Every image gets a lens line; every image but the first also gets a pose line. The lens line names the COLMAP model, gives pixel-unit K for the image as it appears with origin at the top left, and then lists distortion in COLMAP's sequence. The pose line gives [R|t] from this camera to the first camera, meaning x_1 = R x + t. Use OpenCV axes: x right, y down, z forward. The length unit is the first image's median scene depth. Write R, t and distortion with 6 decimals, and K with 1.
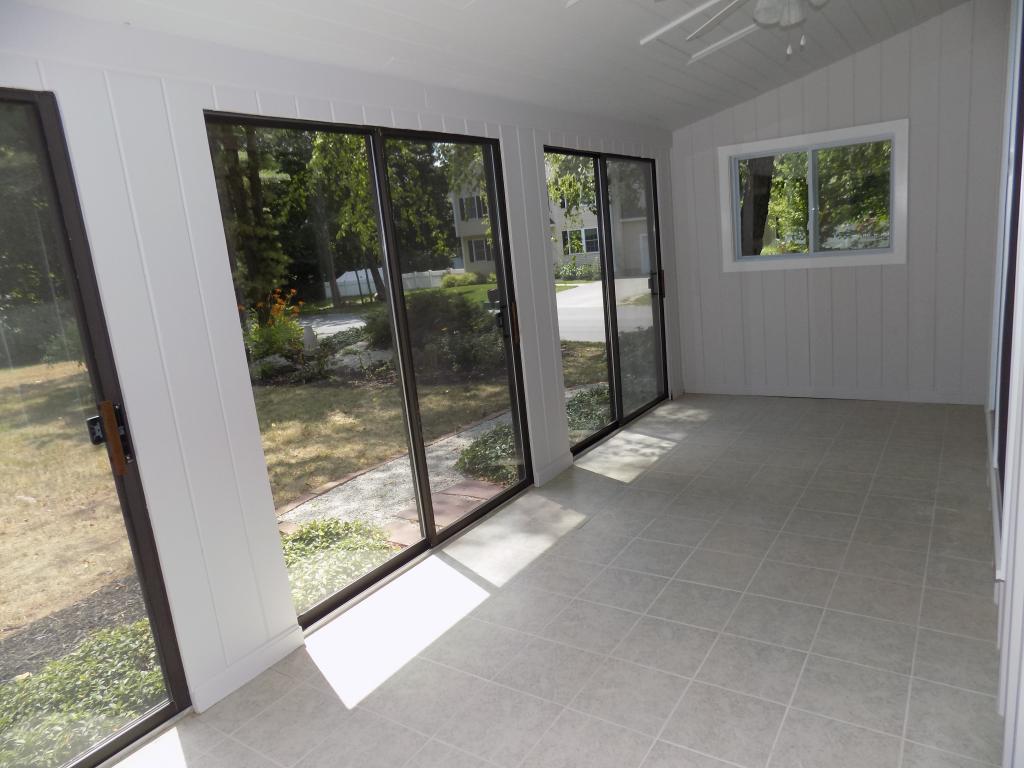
lens RADIAL K [[697.8, 0, 512.0], [0, 697.8, 384.0], [0, 0, 1]] dist [-0.085286, 0.098235]
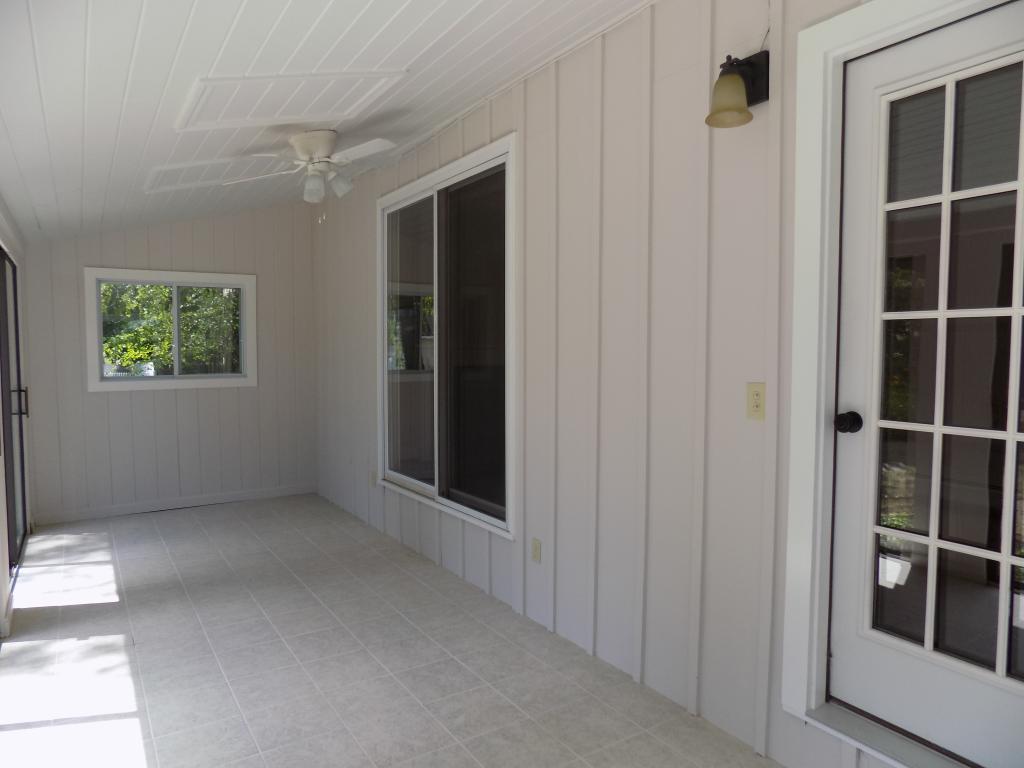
lens RADIAL K [[697.8, 0, 512.0], [0, 697.8, 384.0], [0, 0, 1]] dist [-0.085286, 0.098235]
pose [[0.409036, 0.036310, 0.911796, -0.637726], [0.147434, 0.983450, -0.105303, 0.038451], [-0.900529, 0.177502, 0.396913, 0.116569]]
